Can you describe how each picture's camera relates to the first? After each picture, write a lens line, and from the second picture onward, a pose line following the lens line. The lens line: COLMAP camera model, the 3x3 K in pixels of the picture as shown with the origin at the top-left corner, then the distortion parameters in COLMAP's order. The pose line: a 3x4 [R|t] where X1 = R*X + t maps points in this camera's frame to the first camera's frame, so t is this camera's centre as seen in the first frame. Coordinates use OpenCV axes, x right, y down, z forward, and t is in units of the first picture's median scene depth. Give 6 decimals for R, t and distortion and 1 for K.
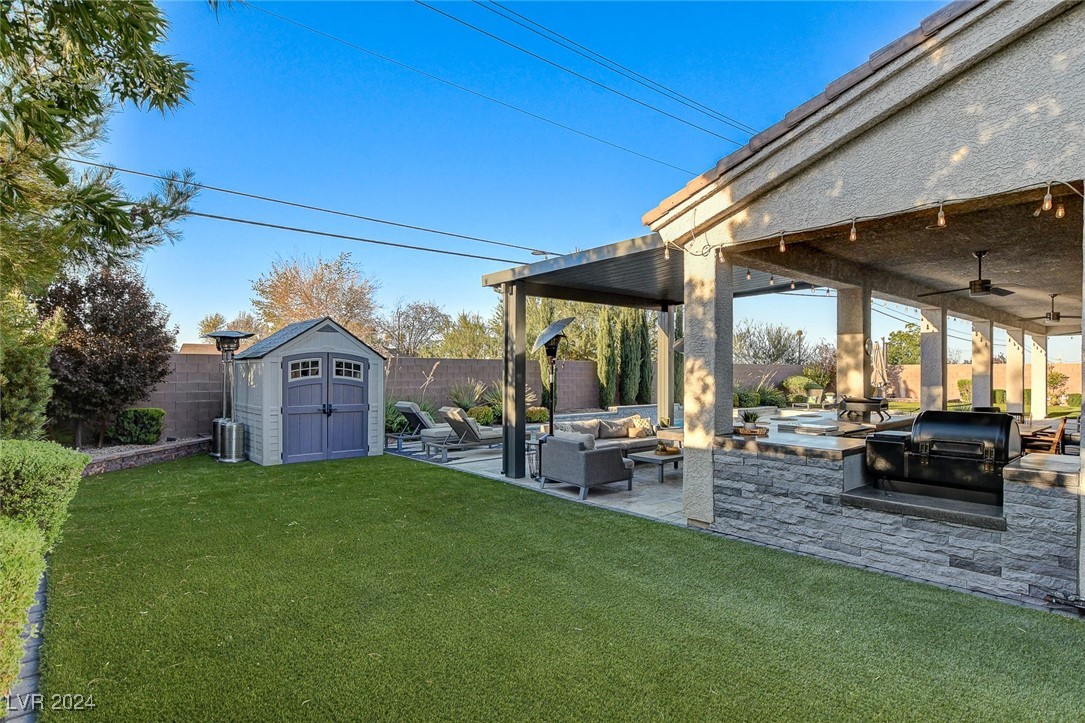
lens RADIAL K [[562.2, 0, 543.6], [0, 562.2, 368.2], [0, 0, 1]] dist [-0.005296, -0.000077]
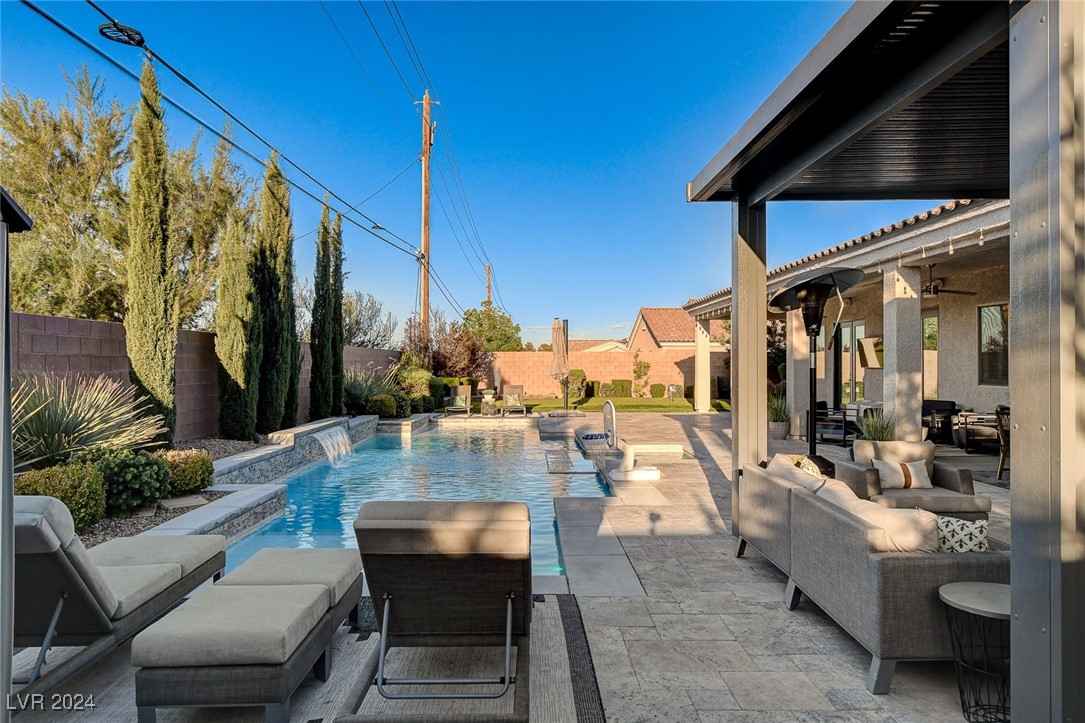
lens RADIAL K [[750.1, 0, 542.5], [0, 750.1, 359.8], [0, 0, 1]] dist [-0.006267, -0.000551]
pose [[0.640798, 0.005076, 0.767693, -0.341184], [-0.005723, 0.999982, -0.001836, 0.017089], [-0.767688, -0.003217, 0.640816, 0.760266]]
